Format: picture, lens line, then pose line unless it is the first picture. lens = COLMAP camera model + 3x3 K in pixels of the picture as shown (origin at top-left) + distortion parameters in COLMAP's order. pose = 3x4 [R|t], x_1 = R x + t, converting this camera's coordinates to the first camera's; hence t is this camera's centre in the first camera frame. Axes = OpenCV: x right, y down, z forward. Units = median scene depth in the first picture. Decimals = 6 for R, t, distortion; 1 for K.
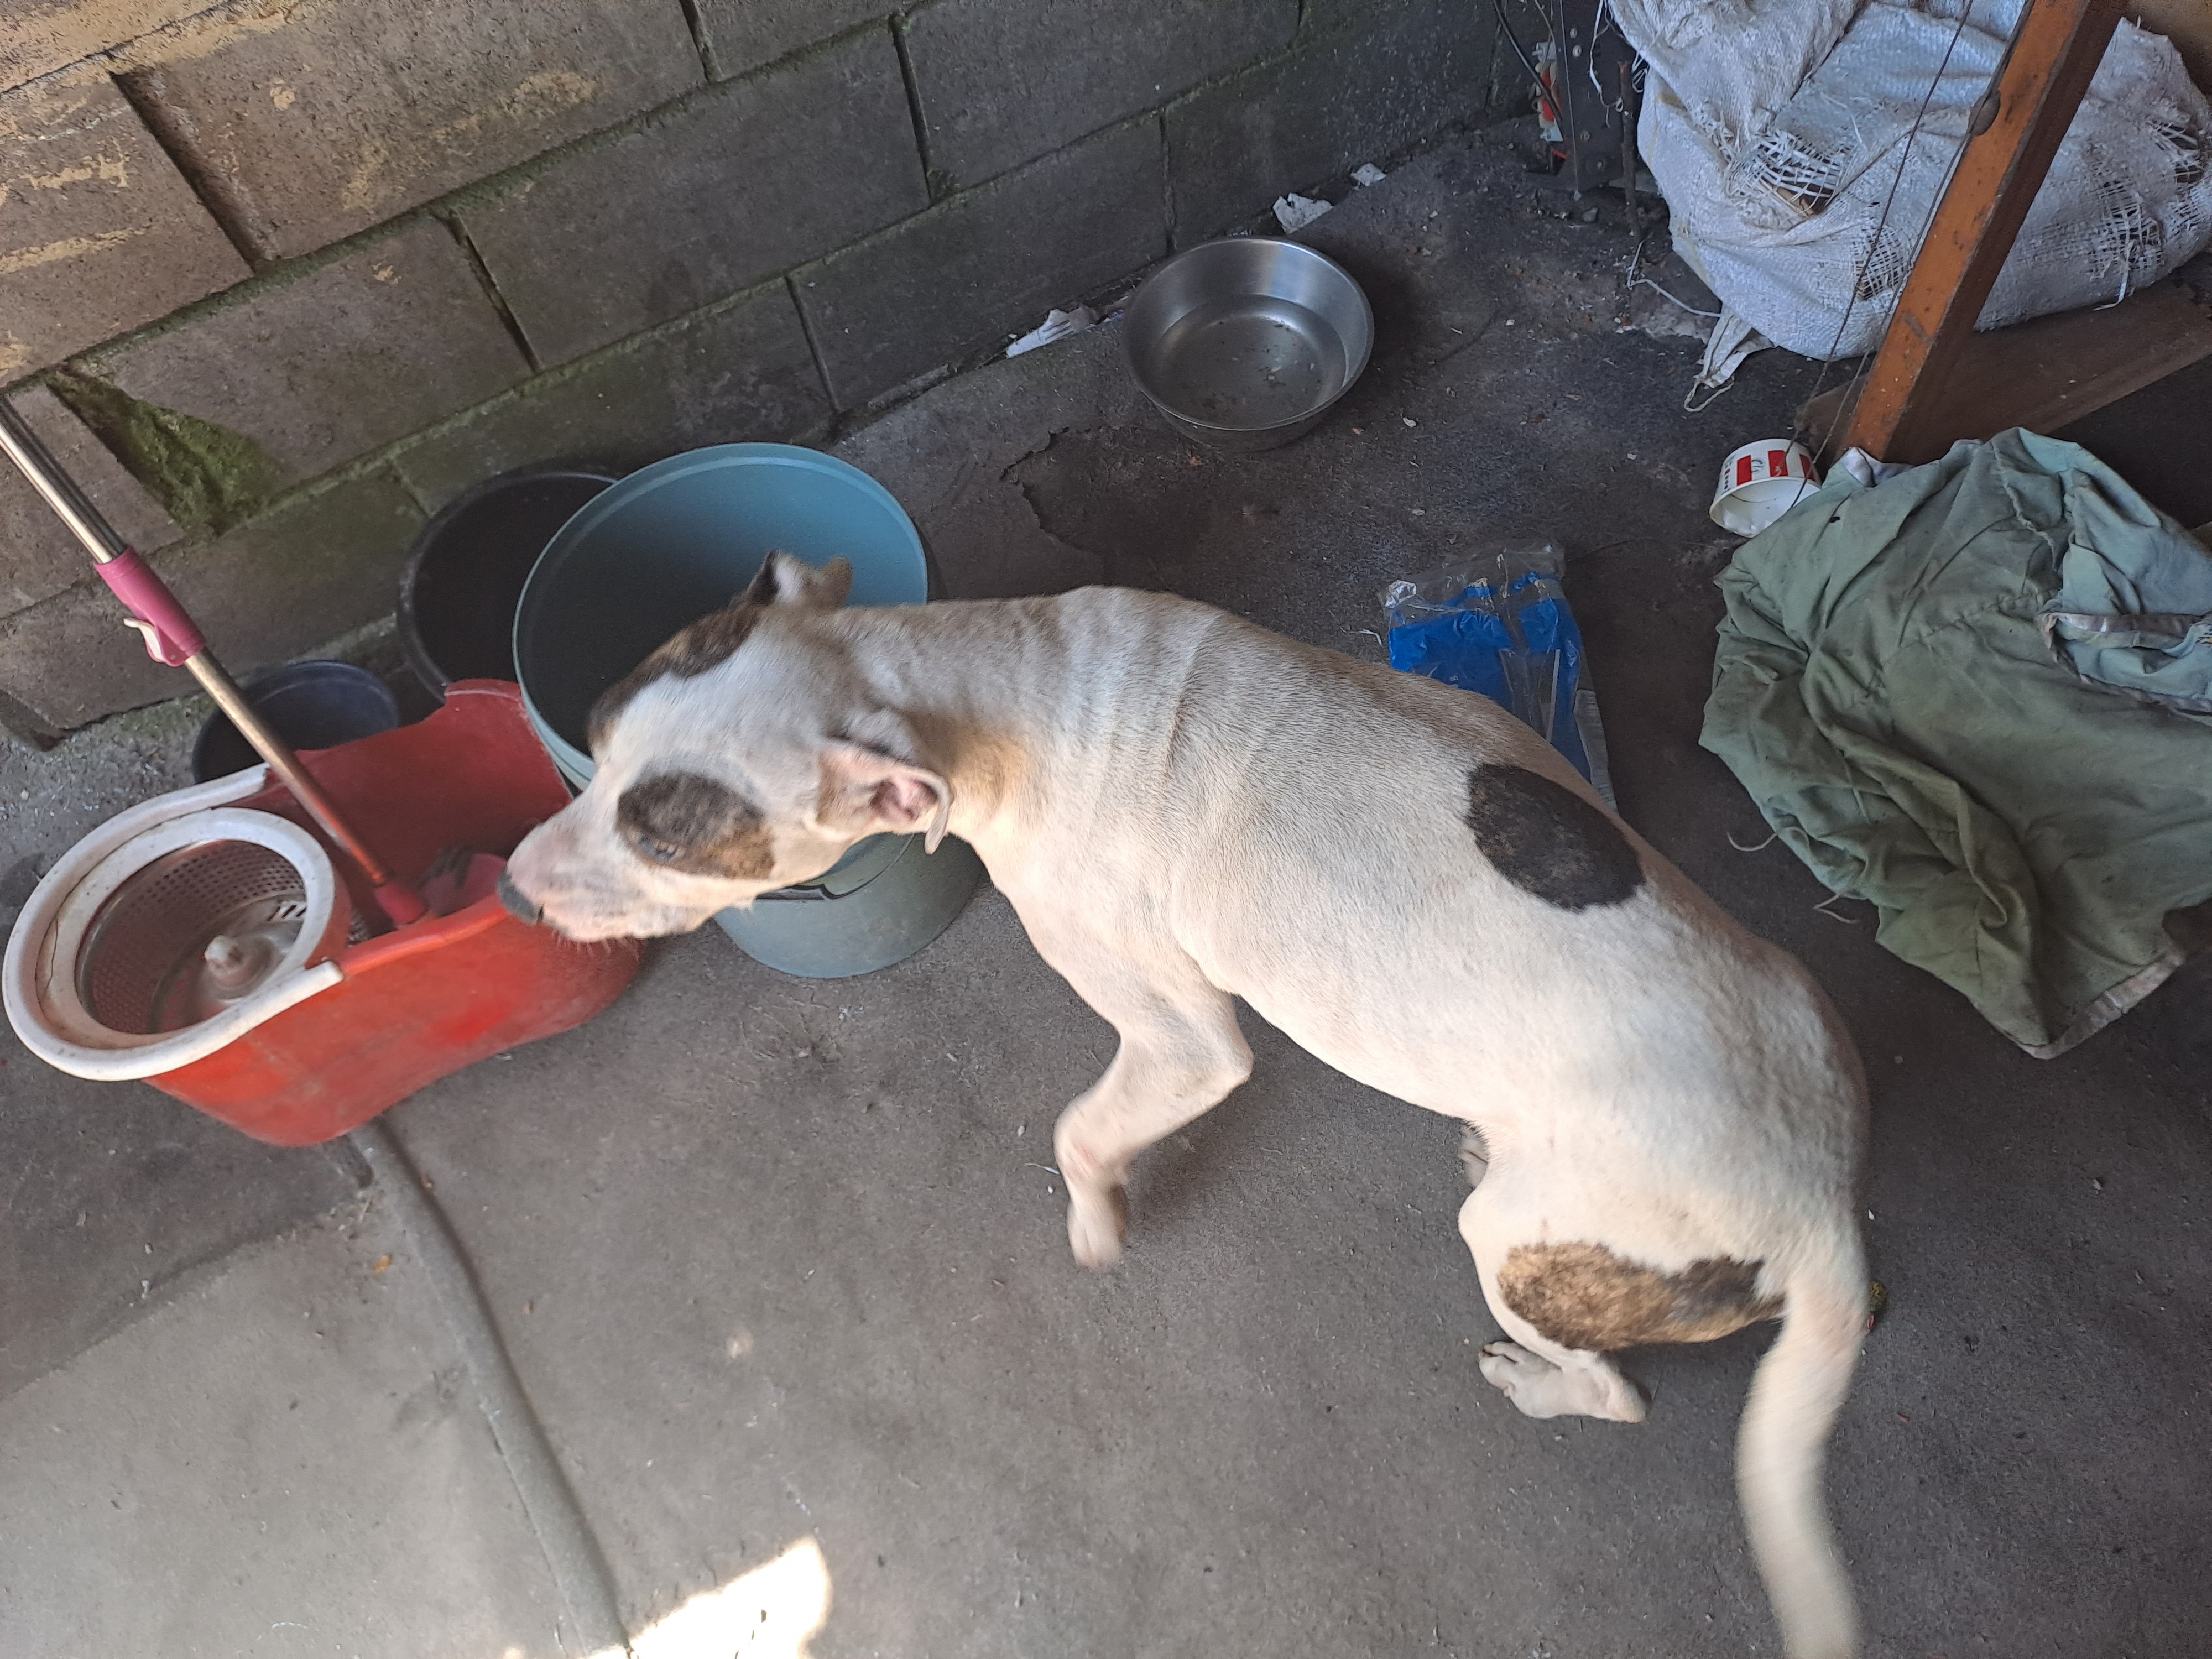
lens RADIAL K [[1658.0, 0, 1124.2], [0, 1658.0, 802.5], [0, 0, 1]] dist [0.006686, -0.003808]
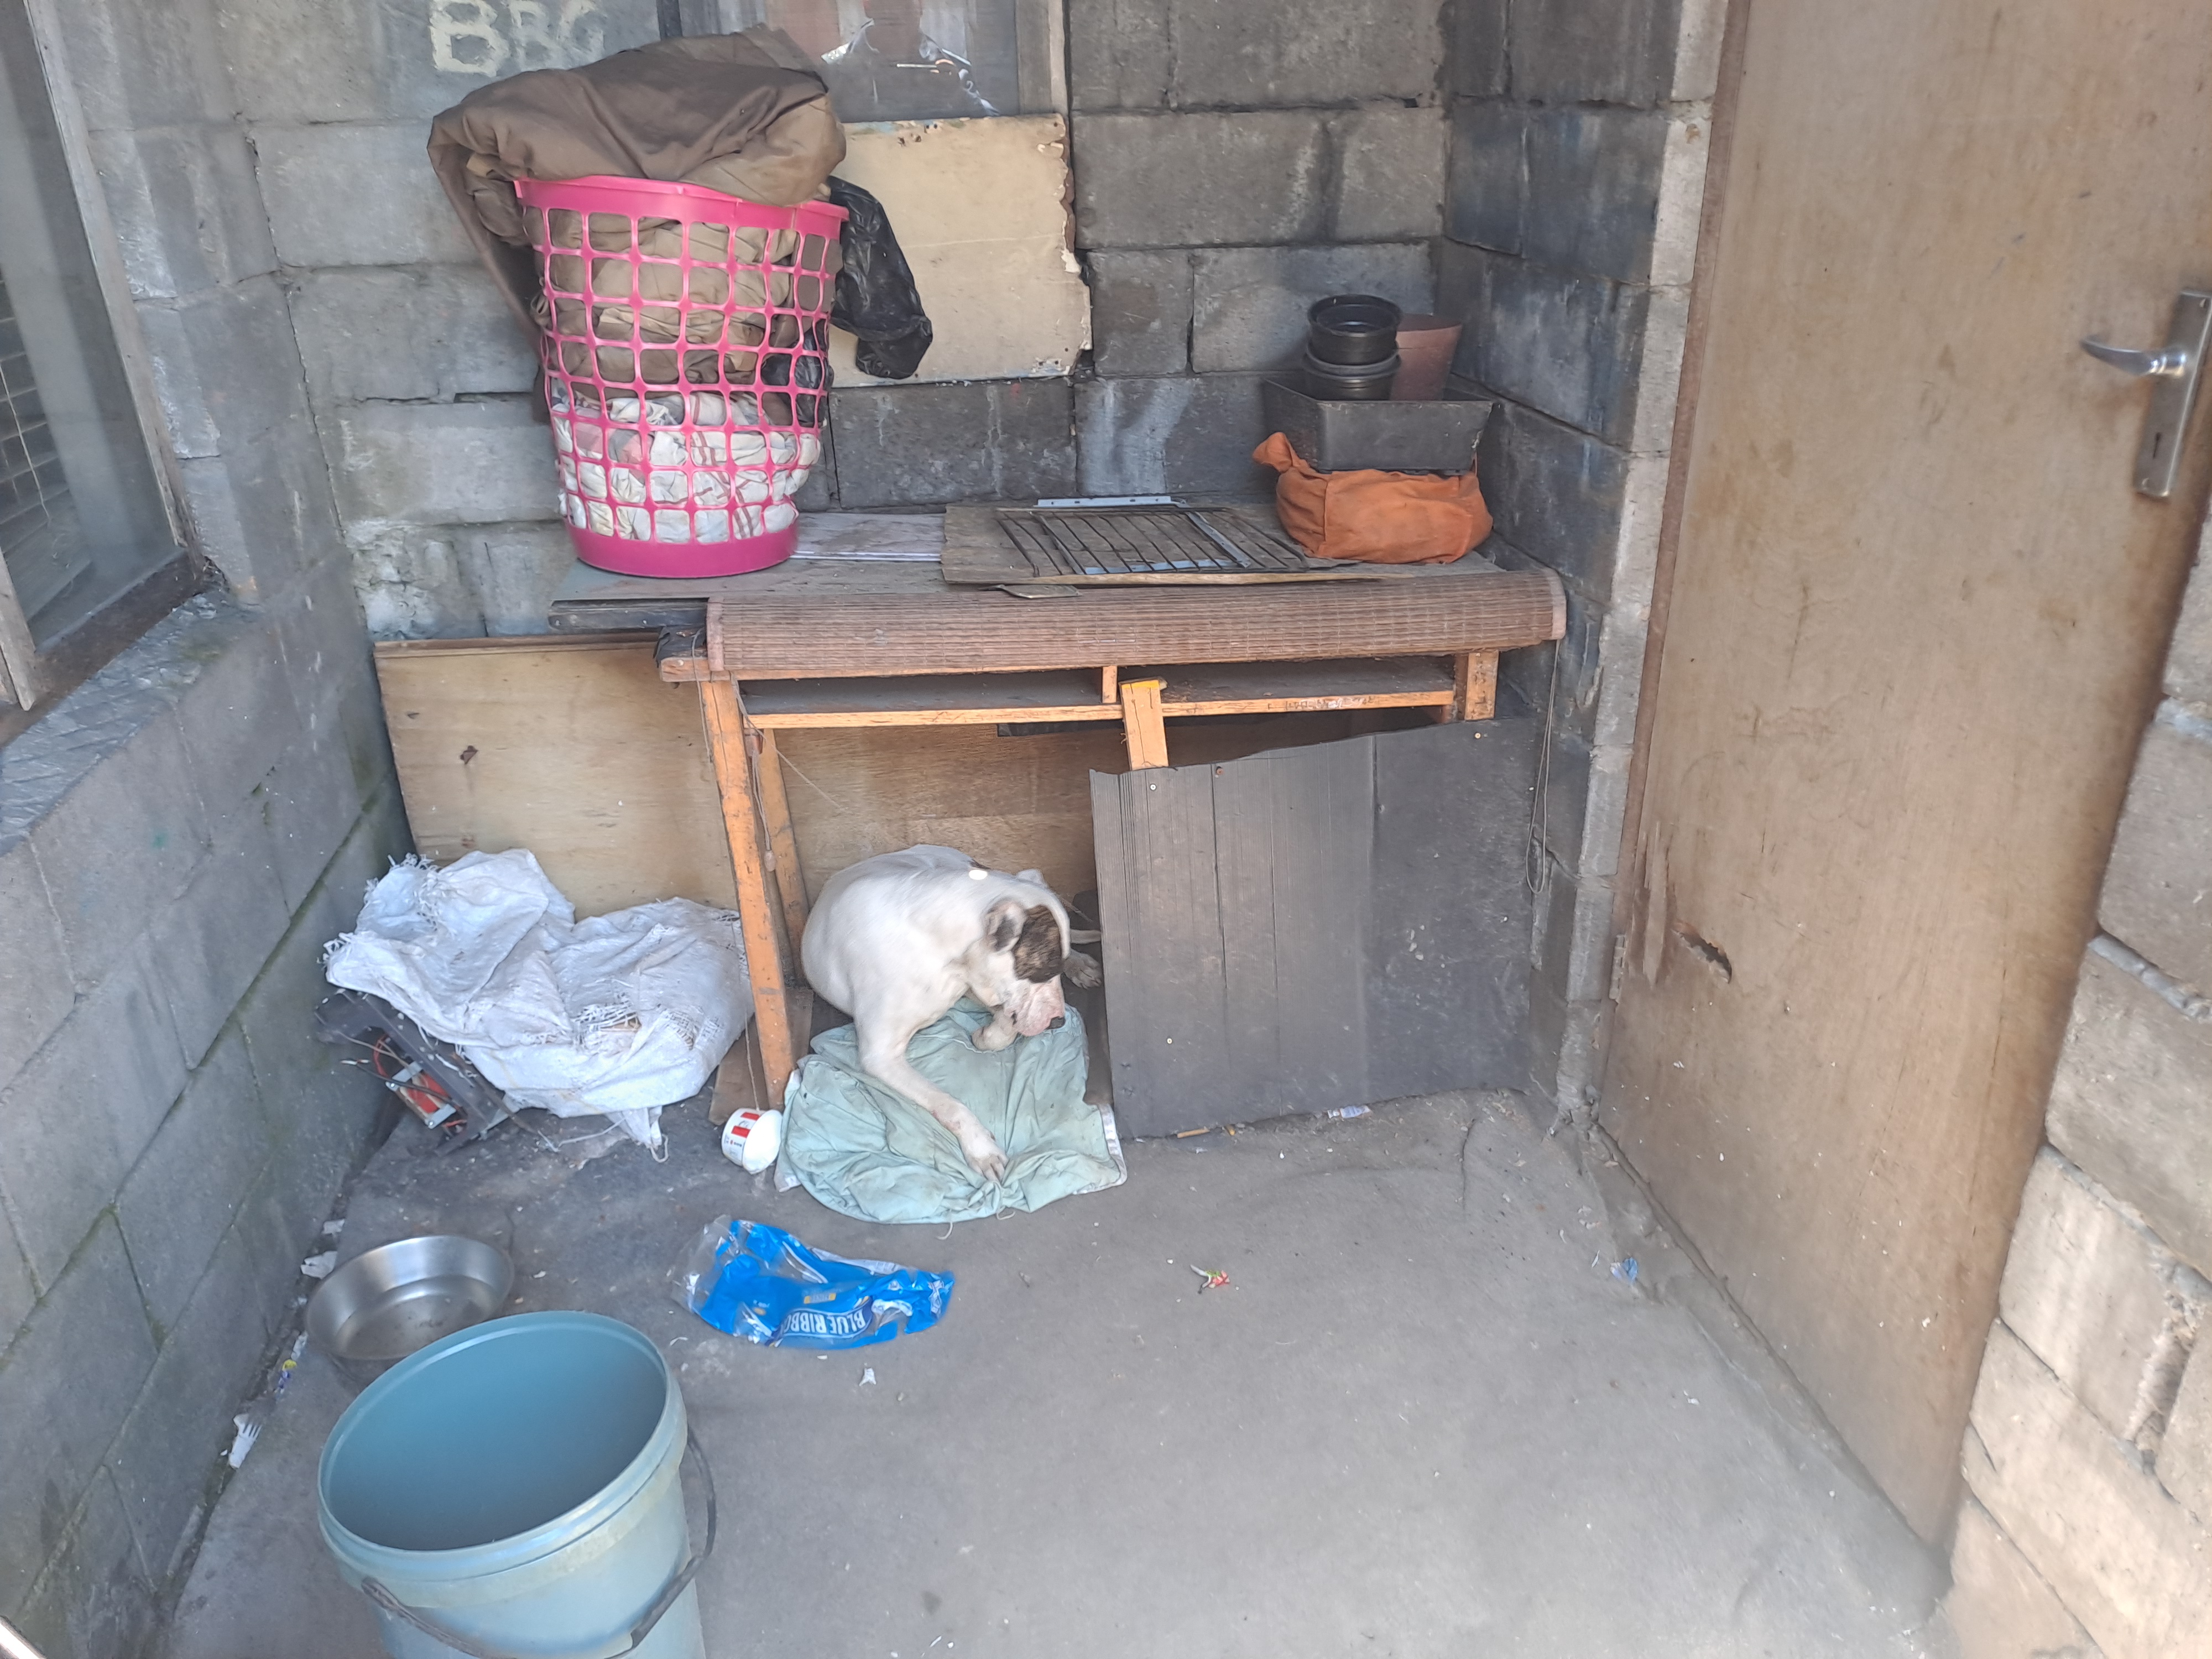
lens RADIAL K [[1623.3, 0, 1121.5], [0, 1623.3, 835.3], [0, 0, 1]] dist [0.072761, -0.090162]
pose [[0.308423, -0.302075, 0.902012, -0.866283], [0.827164, 0.553440, -0.097488, 0.101813], [-0.469761, 0.776180, 0.420559, -0.072313]]
